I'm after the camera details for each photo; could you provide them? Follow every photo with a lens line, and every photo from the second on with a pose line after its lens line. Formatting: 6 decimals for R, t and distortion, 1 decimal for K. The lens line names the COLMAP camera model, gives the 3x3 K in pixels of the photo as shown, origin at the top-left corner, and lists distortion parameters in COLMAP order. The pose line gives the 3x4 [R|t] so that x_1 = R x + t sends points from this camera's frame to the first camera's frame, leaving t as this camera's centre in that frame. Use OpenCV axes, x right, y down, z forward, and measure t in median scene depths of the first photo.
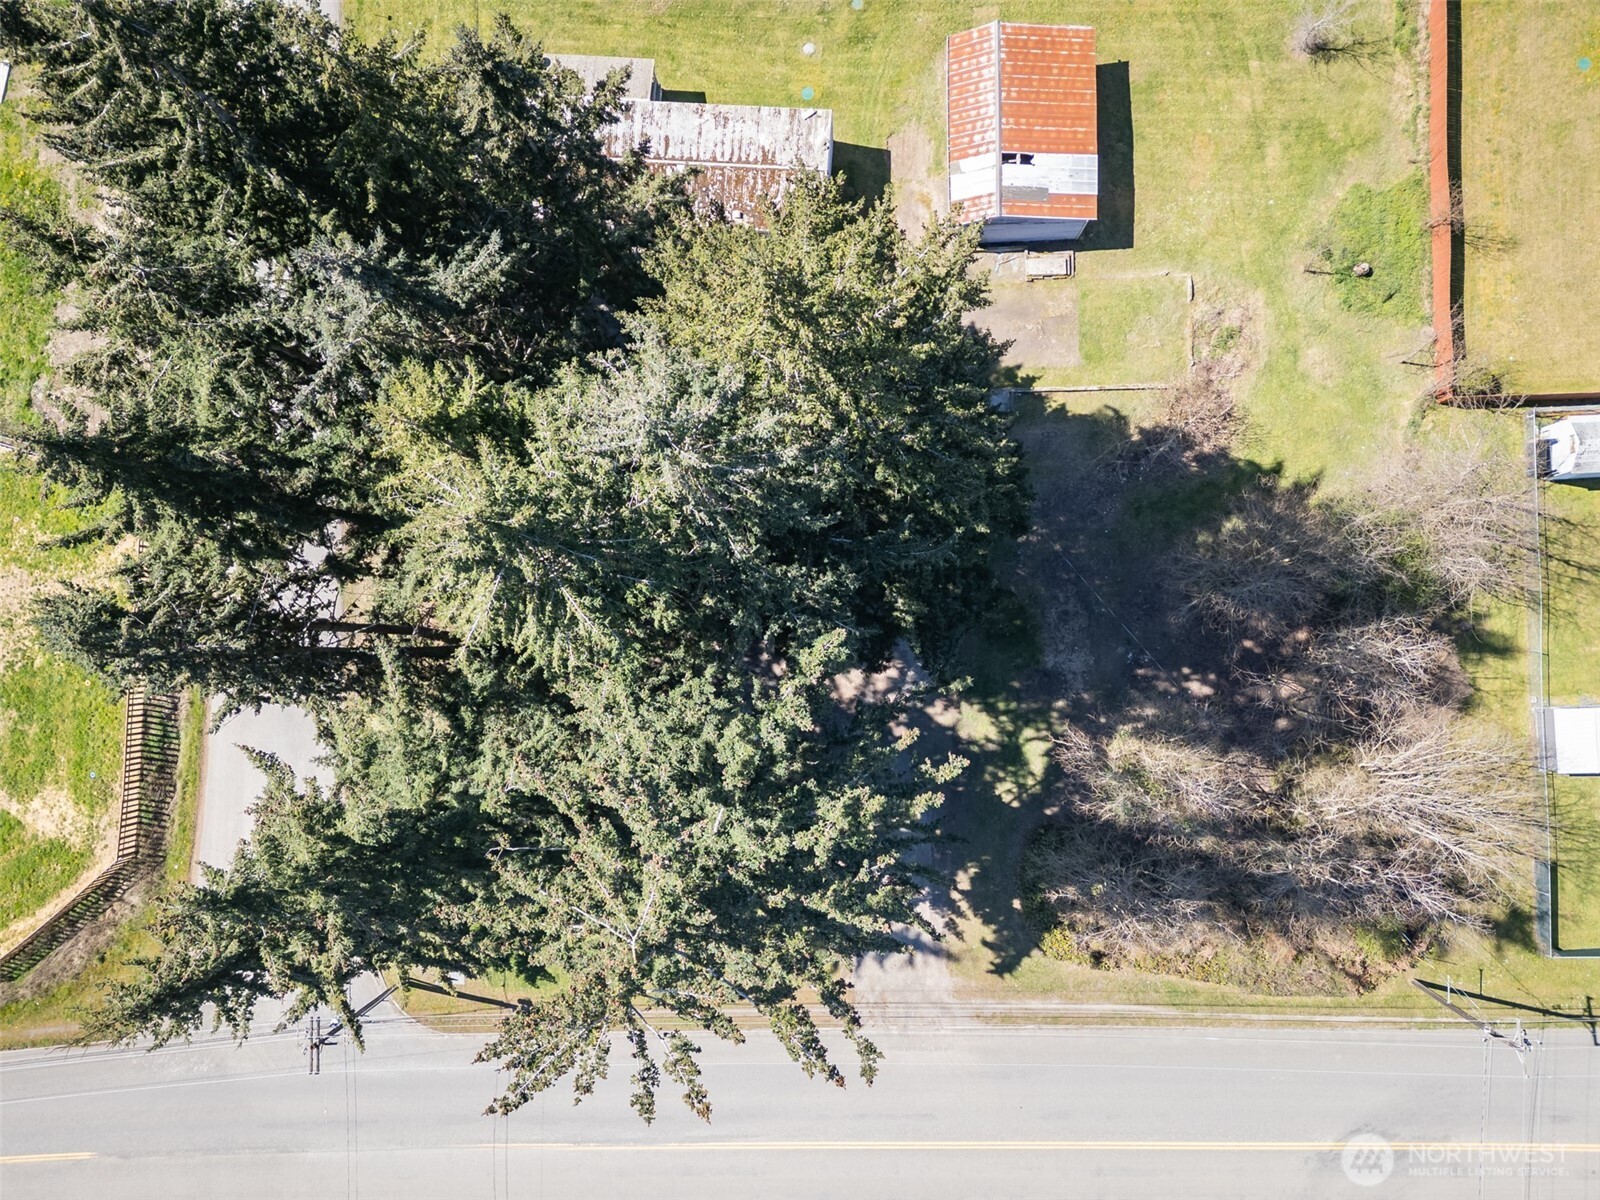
lens RADIAL K [[1113.7, 0, 827.2], [0, 1113.7, 663.9], [0, 0, 1]] dist [0.050272, -0.035393]
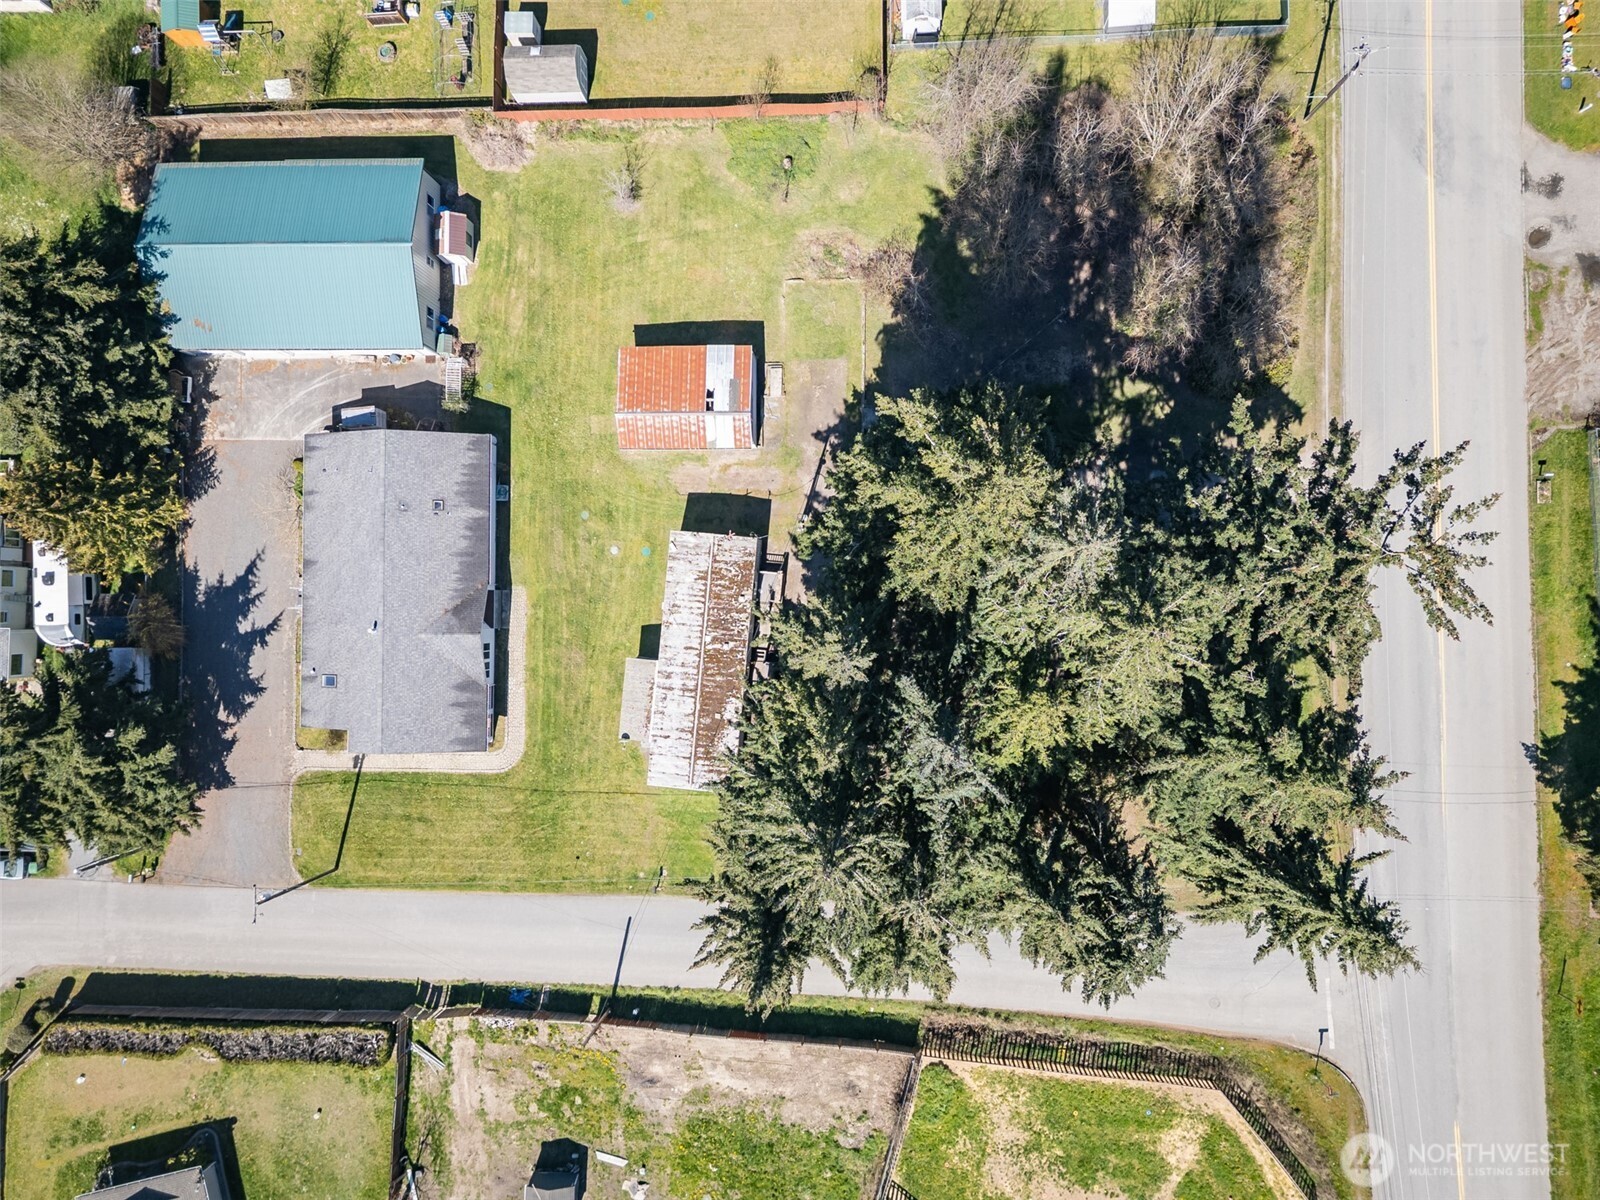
lens RADIAL K [[1113.7, 0, 784.2], [0, 1113.7, 575.4], [0, 0, 1]] dist [0.050272, -0.035393]
pose [[0.019148, -0.997241, 0.071722, -0.146030], [0.997920, 0.014646, -0.062776, -0.255181], [0.061552, 0.072775, 0.995447, -0.368129]]
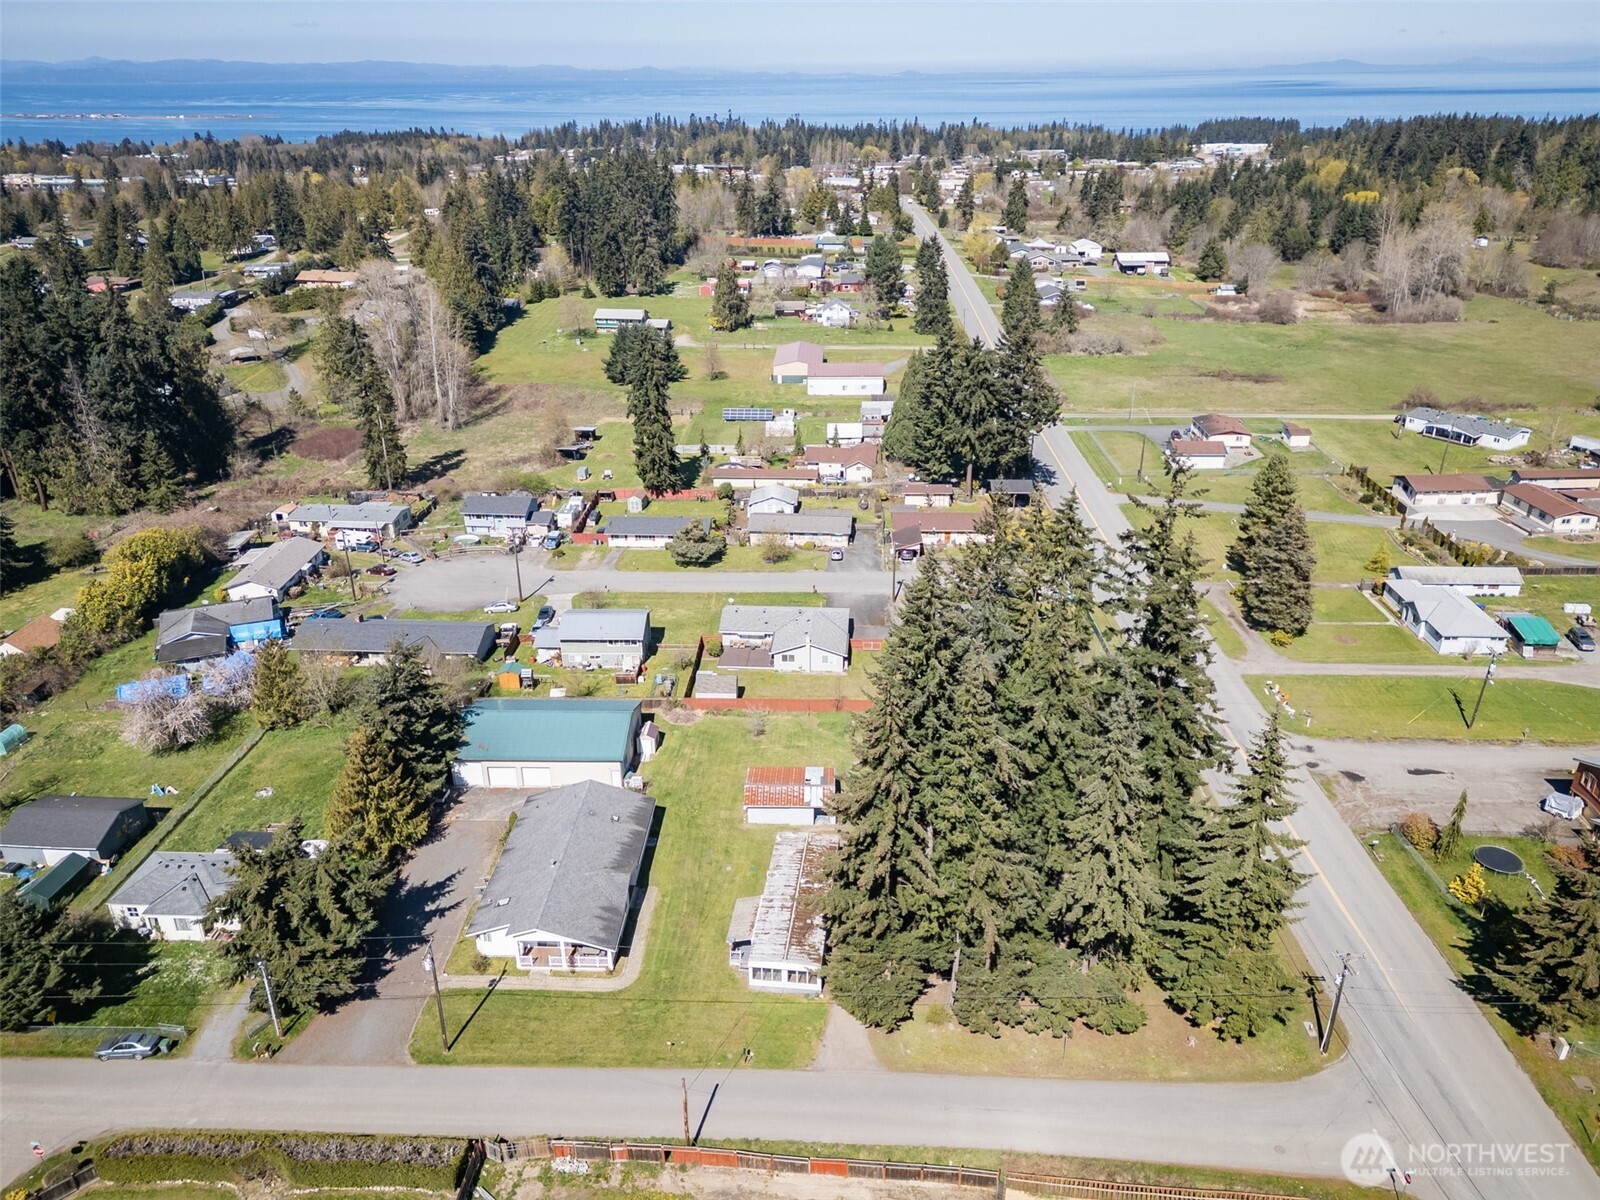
lens RADIAL K [[1113.7, 0, 800.4], [0, 1113.7, 600.0], [0, 0, 1]] dist [0.050272, -0.035393]
pose [[0.043430, -0.357978, 0.932719, -1.639852], [0.999045, 0.020010, -0.038838, -0.372575], [-0.004760, 0.933515, 0.358506, -0.095201]]
